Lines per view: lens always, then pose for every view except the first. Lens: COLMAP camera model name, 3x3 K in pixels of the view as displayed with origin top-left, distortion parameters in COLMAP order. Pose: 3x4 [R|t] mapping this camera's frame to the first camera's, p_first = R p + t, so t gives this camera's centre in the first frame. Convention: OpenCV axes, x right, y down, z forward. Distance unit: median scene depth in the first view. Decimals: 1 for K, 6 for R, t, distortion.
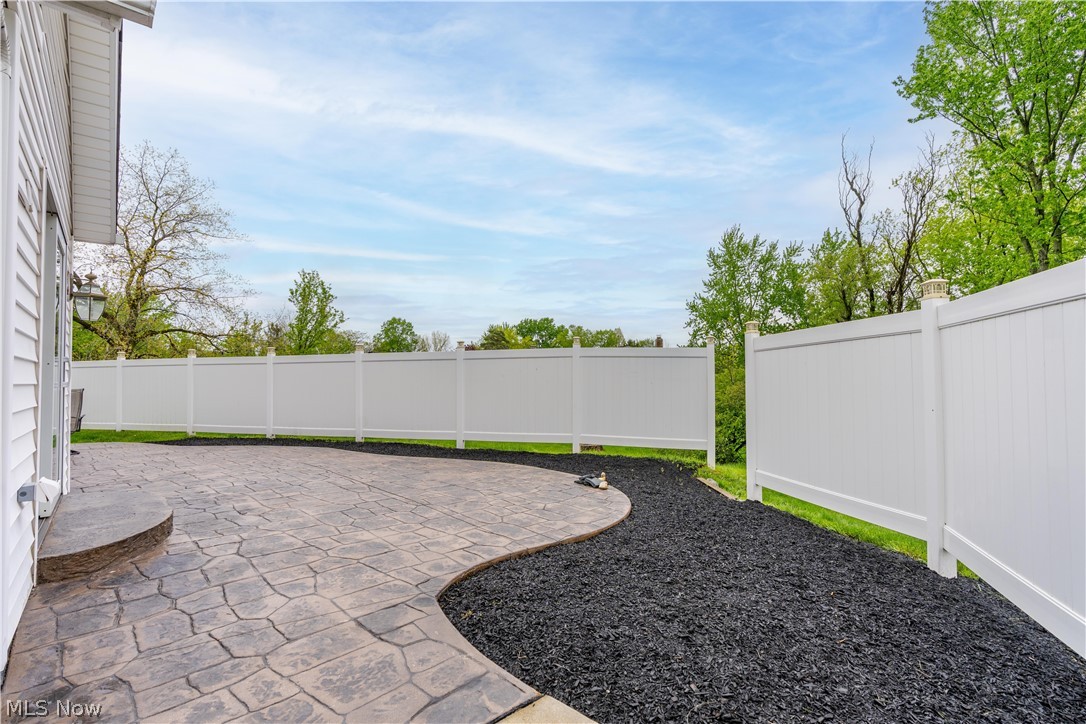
lens RADIAL K [[487.0, 0, 543.7], [0, 487.0, 359.1], [0, 0, 1]] dist [-0.000695, 0.000437]
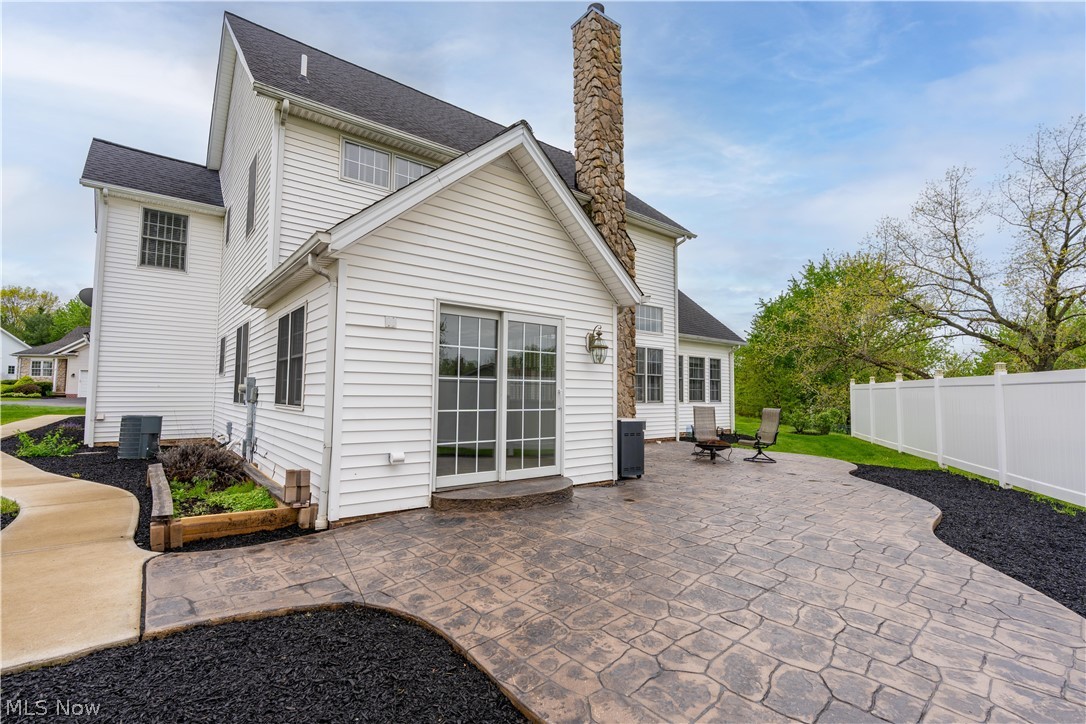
lens RADIAL K [[487.0, 0, 543.7], [0, 487.0, 359.1], [0, 0, 1]] dist [-0.000695, 0.000437]
pose [[-0.049169, -0.058951, -0.997049, 0.770192], [0.028578, 0.997765, -0.060403, -0.017082], [0.998382, -0.031464, -0.047374, 1.204652]]
